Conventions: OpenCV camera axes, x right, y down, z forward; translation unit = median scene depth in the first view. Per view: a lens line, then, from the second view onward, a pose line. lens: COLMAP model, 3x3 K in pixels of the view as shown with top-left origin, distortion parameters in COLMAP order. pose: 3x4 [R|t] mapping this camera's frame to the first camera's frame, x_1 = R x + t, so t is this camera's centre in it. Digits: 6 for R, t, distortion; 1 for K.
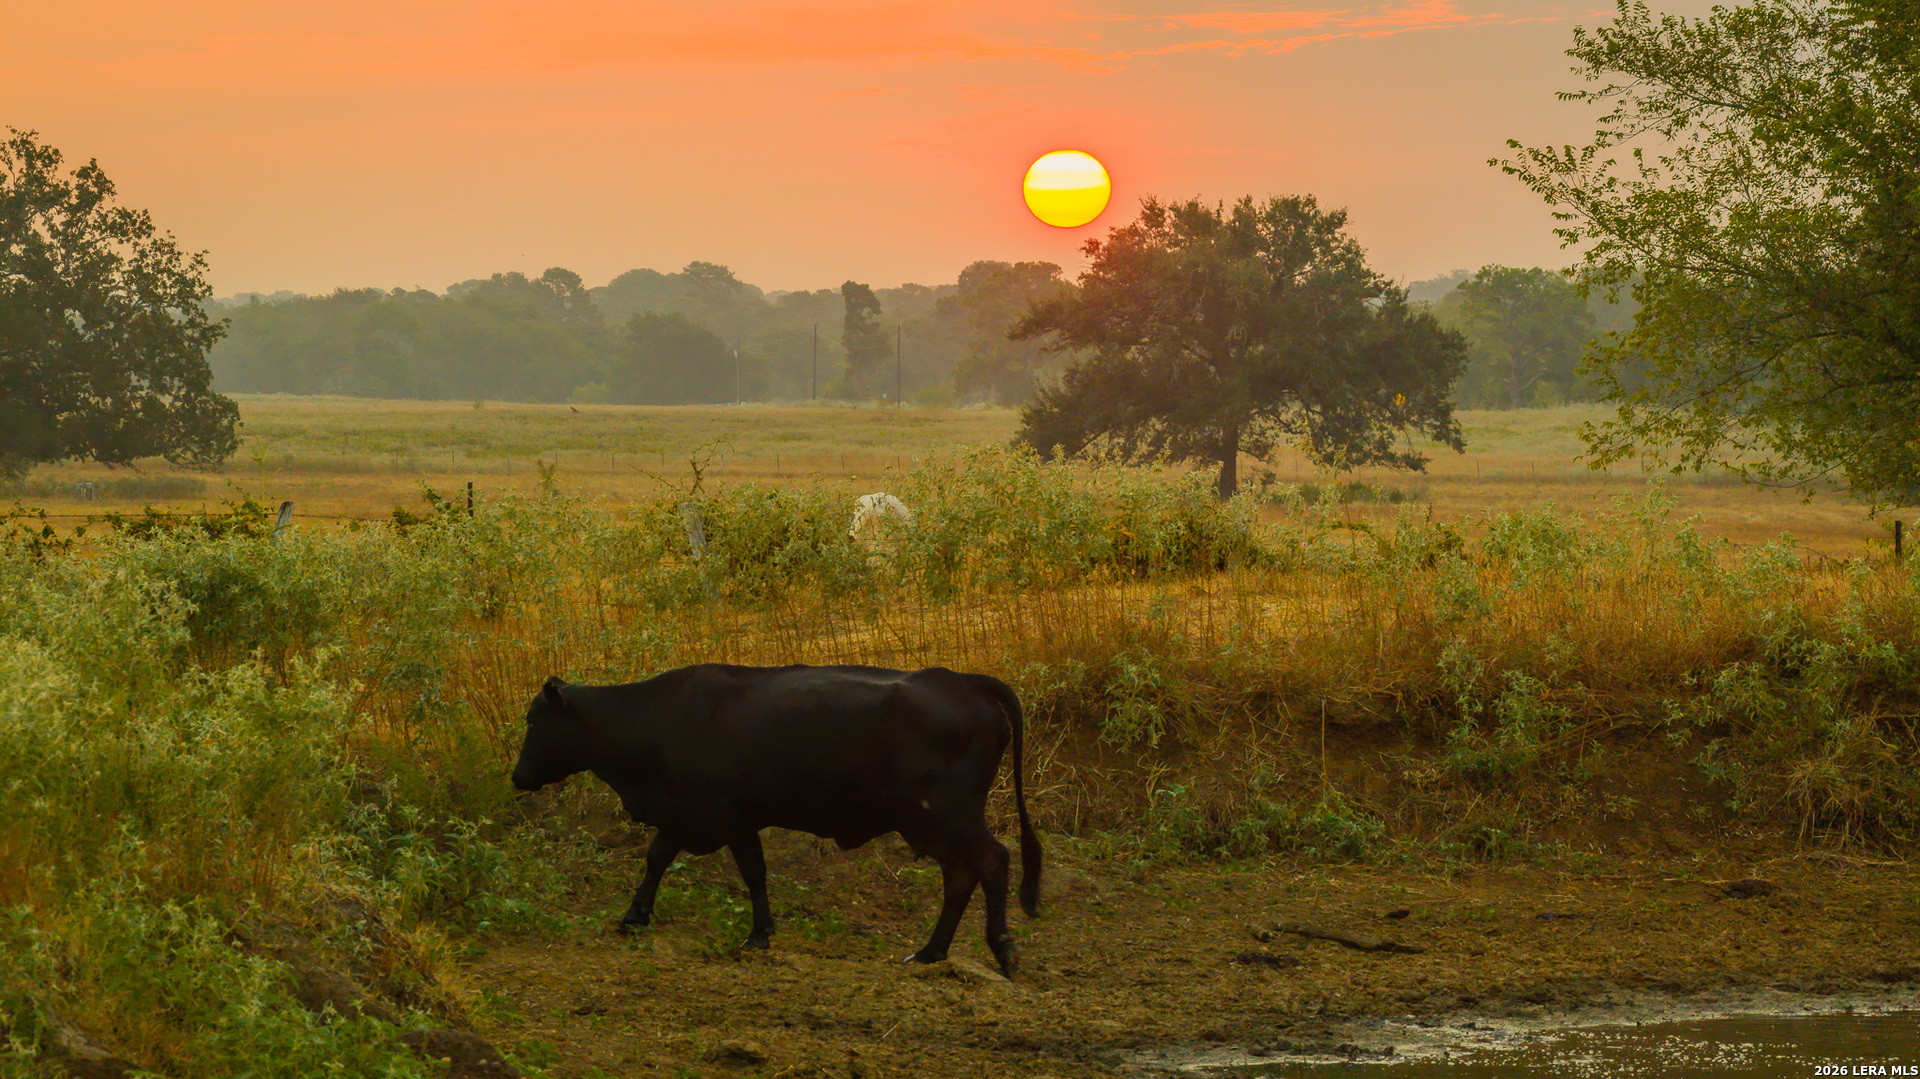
lens RADIAL K [[9495.9, 0, 964.3], [0, 9495.9, 543.3], [0, 0, 1]] dist [0.586178, 0.000000]
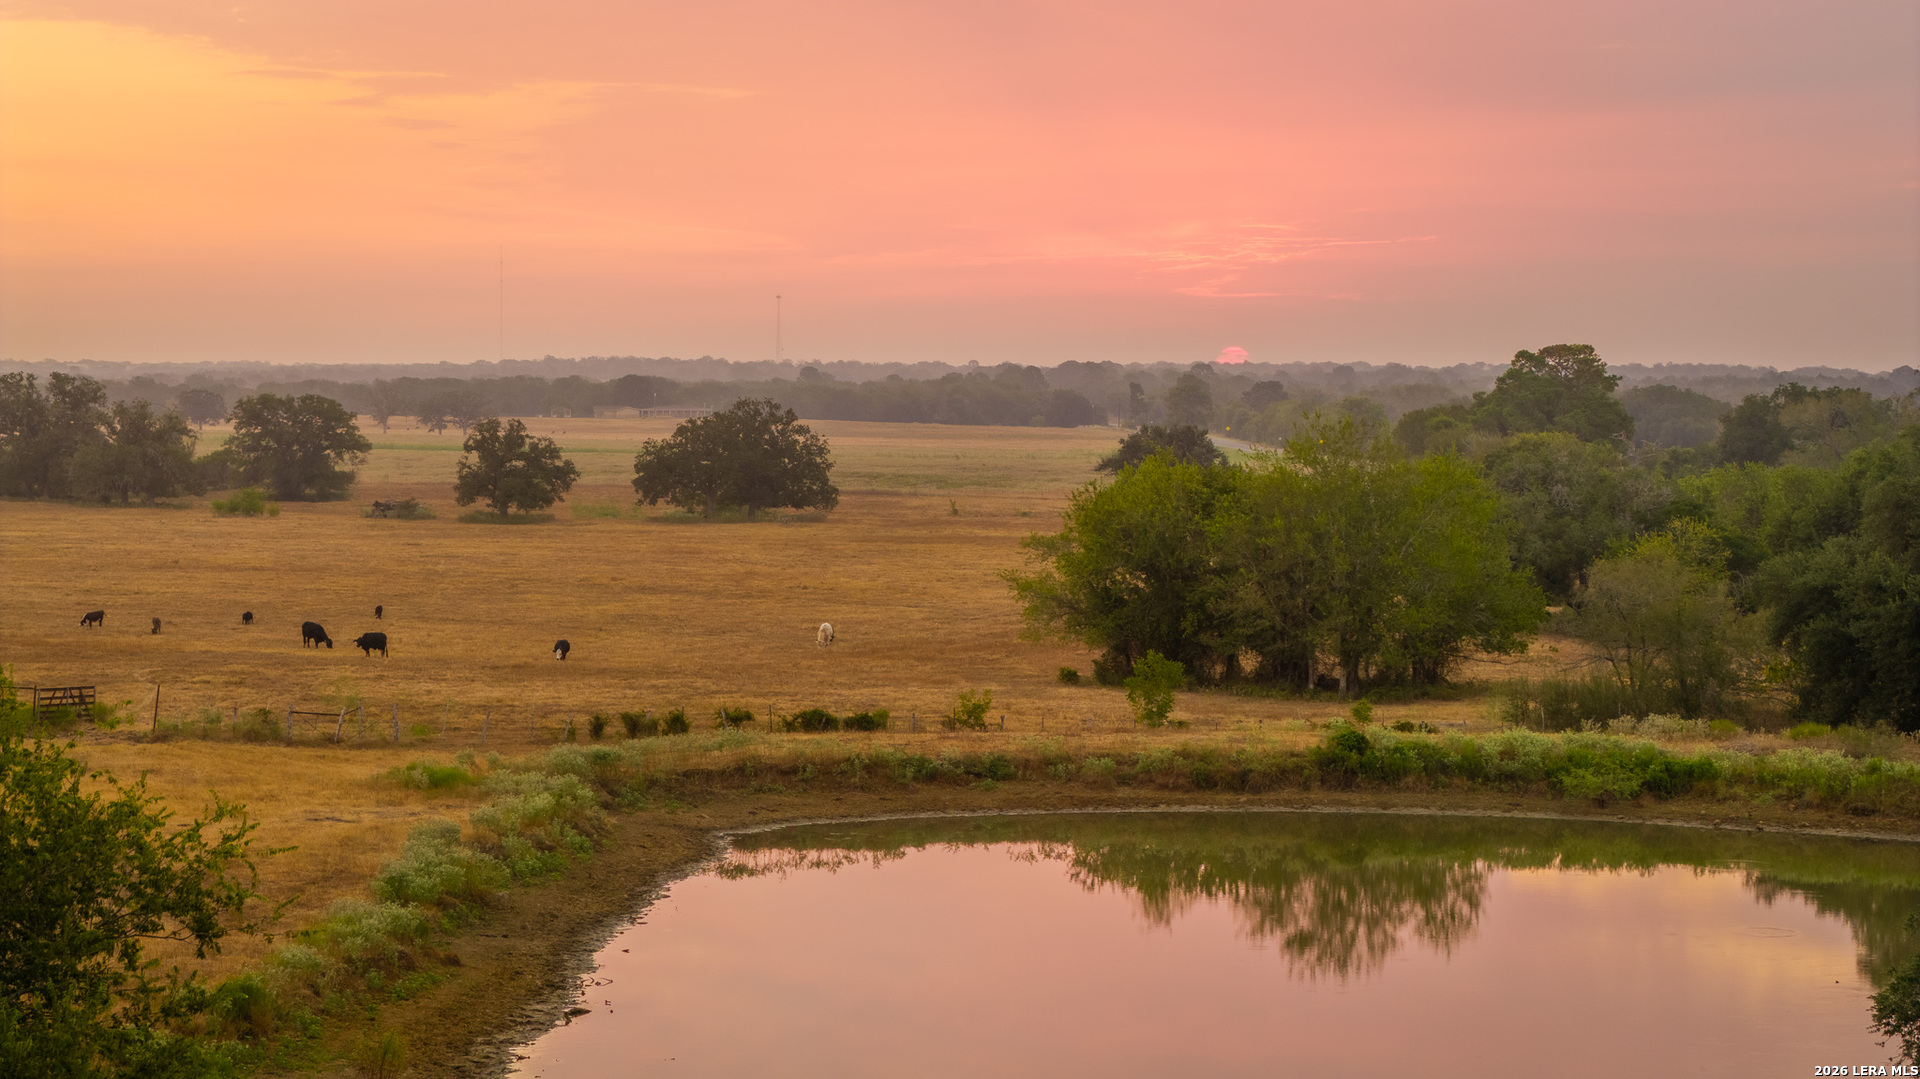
lens RADIAL K [[3914.7, 0, 957.4], [0, 3914.7, 532.7], [0, 0, 1]] dist [-0.143098, 0.000000]
pose [[0.997541, 0.012326, -0.068987, 0.046709], [-0.010888, 0.999716, 0.021178, -0.027684], [0.069228, -0.020375, 0.997393, -0.227368]]
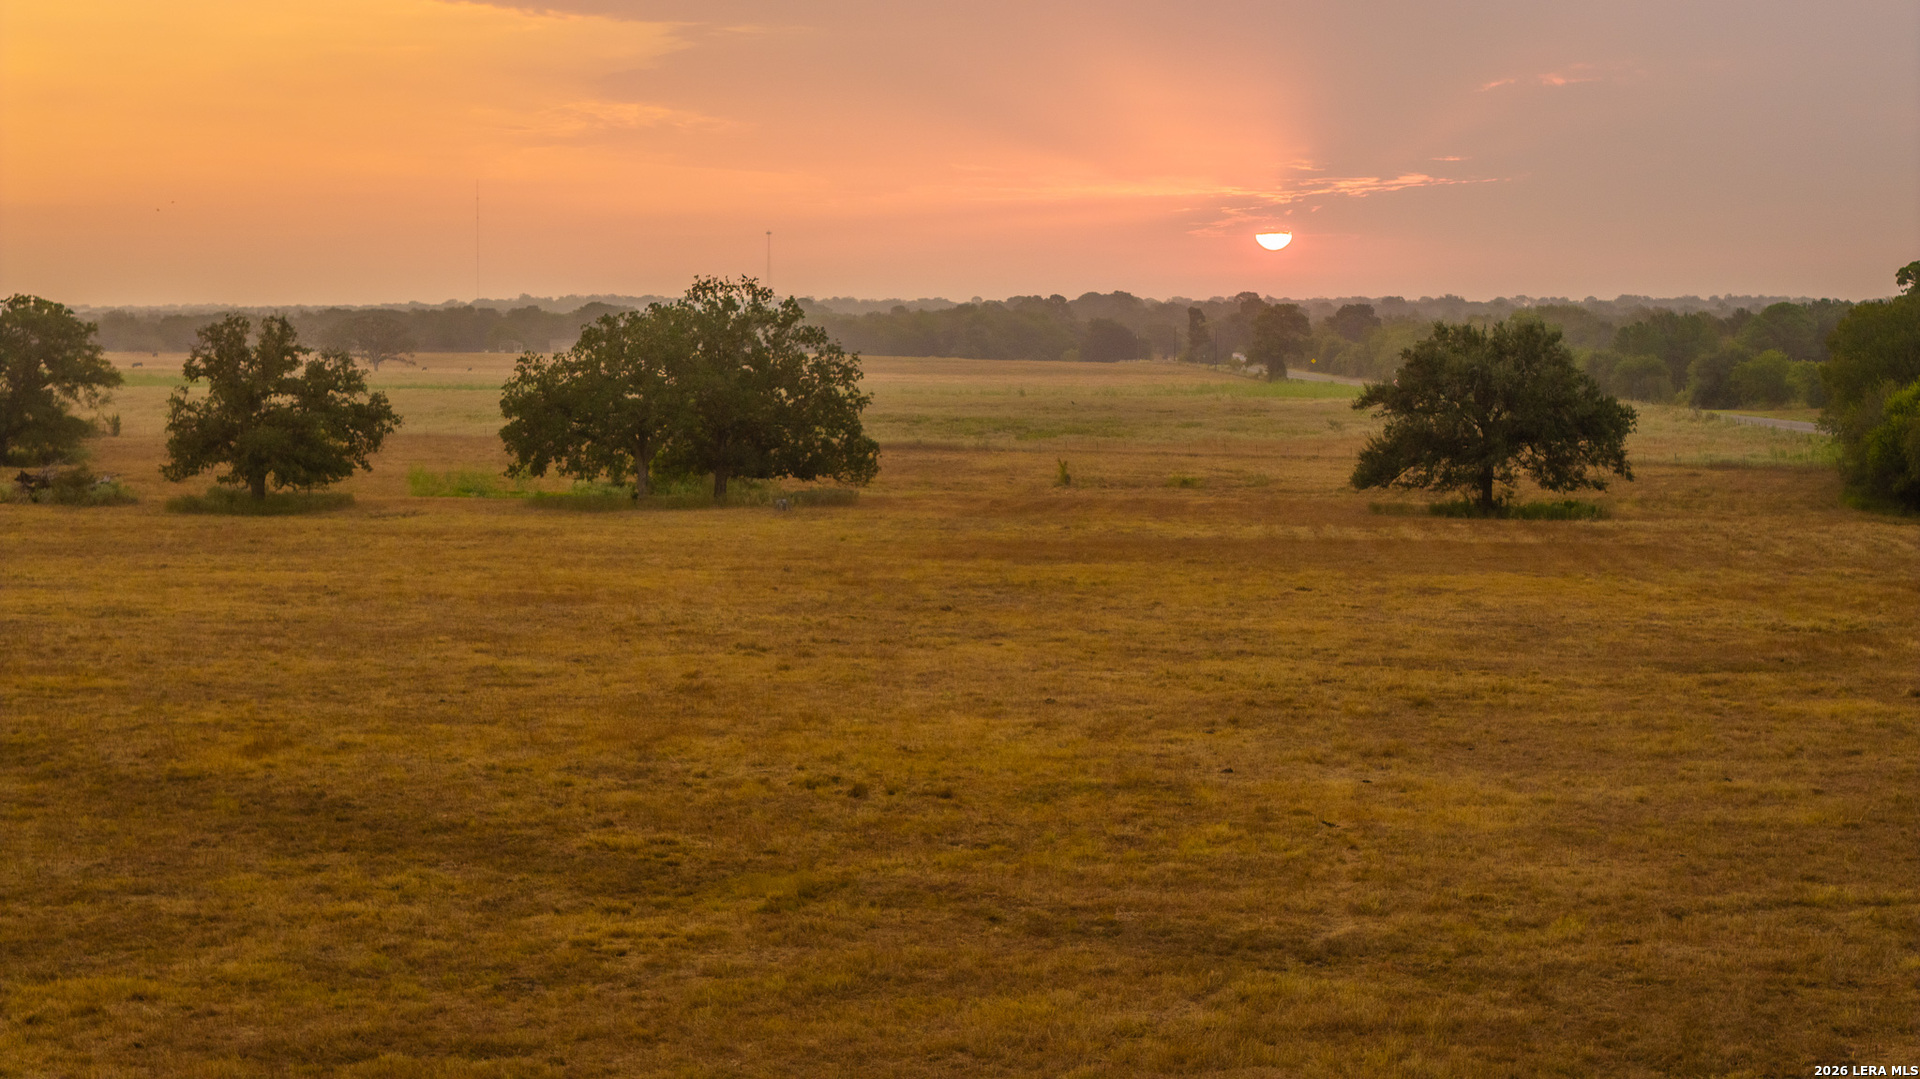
lens RADIAL K [[3914.7, 0, 964.2], [0, 3914.7, 547.5], [0, 0, 1]] dist [-0.143098, 0.000000]
pose [[0.997859, 0.008407, -0.064859, -0.017847], [-0.005872, 0.999215, 0.039186, -0.023607], [0.065137, -0.038721, 0.997125, 0.331961]]
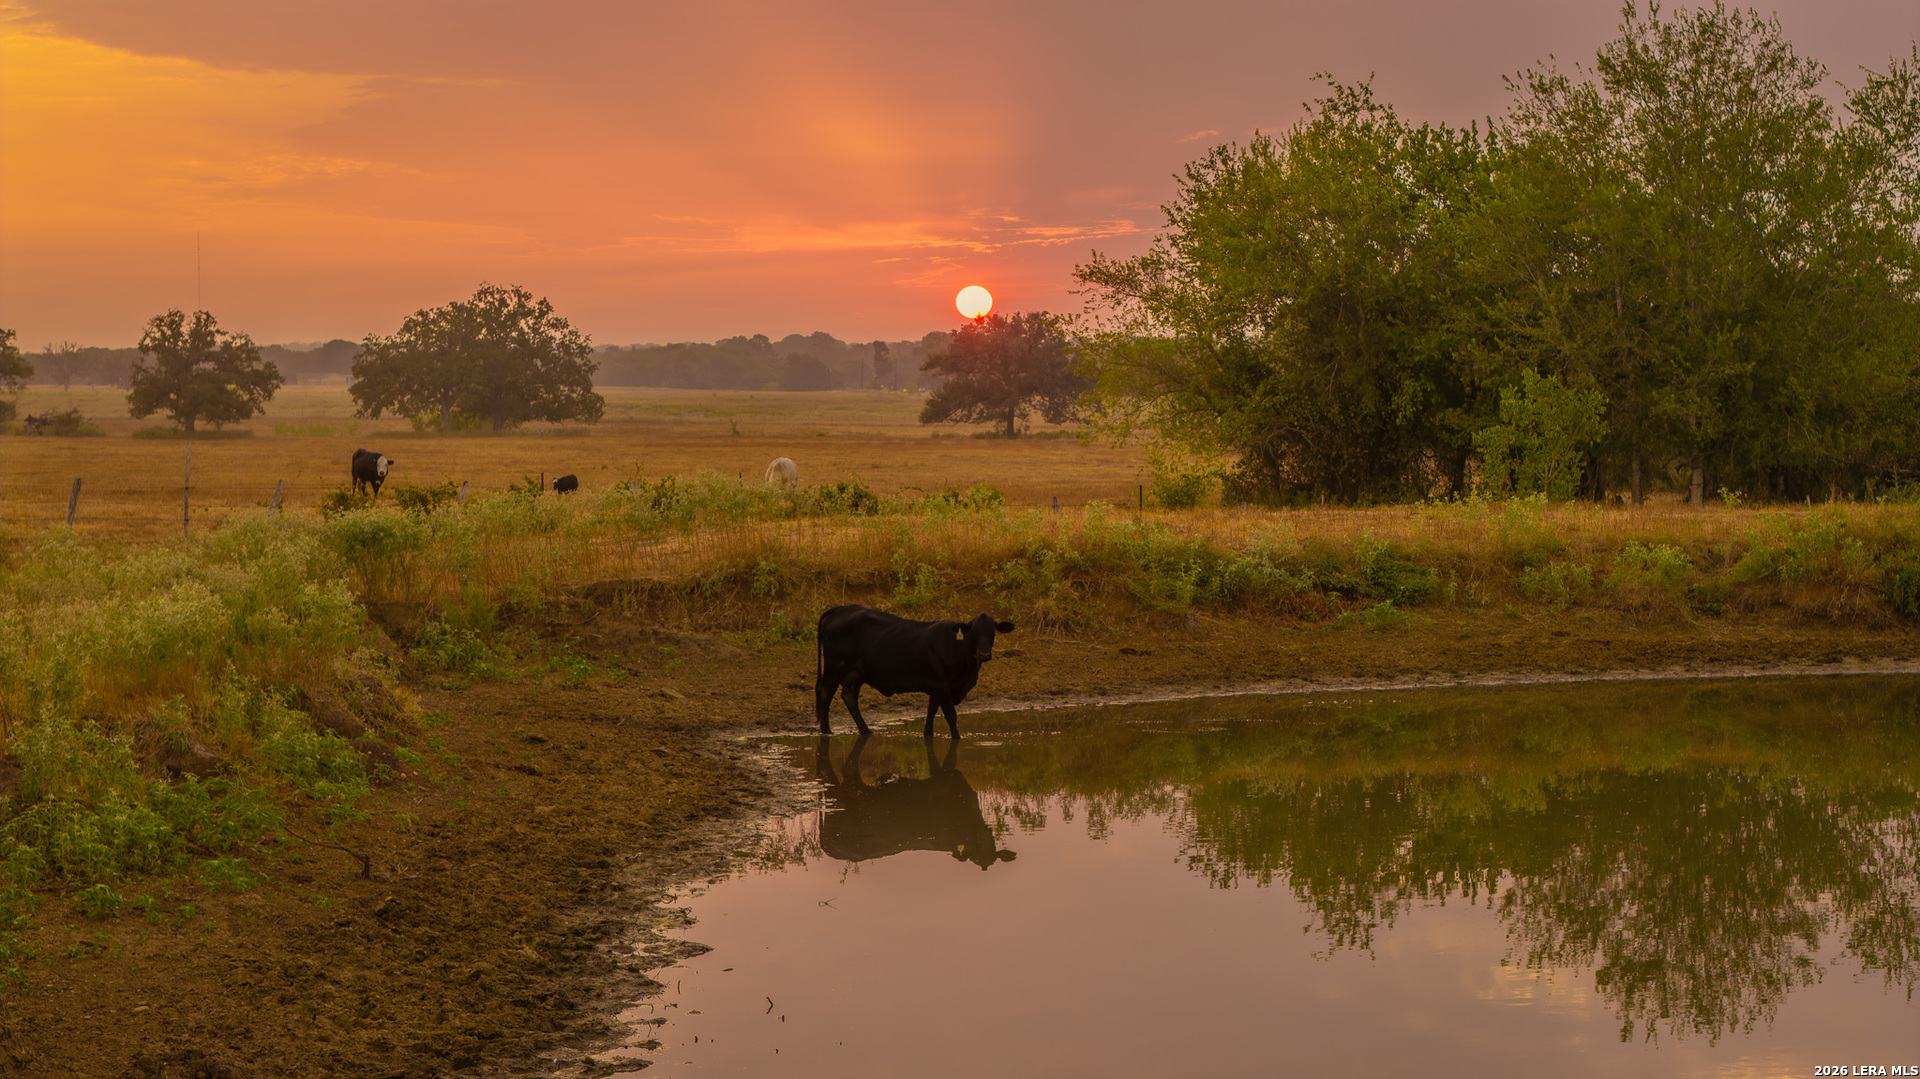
lens RADIAL K [[3914.7, 0, 957.6], [0, 3914.7, 538.7], [0, 0, 1]] dist [-0.143098, 0.000000]
pose [[0.999981, 0.000661, 0.006141, 0.008254], [-0.000806, 0.999719, 0.023697, -0.002263], [-0.006124, -0.023702, 0.999700, -0.000502]]
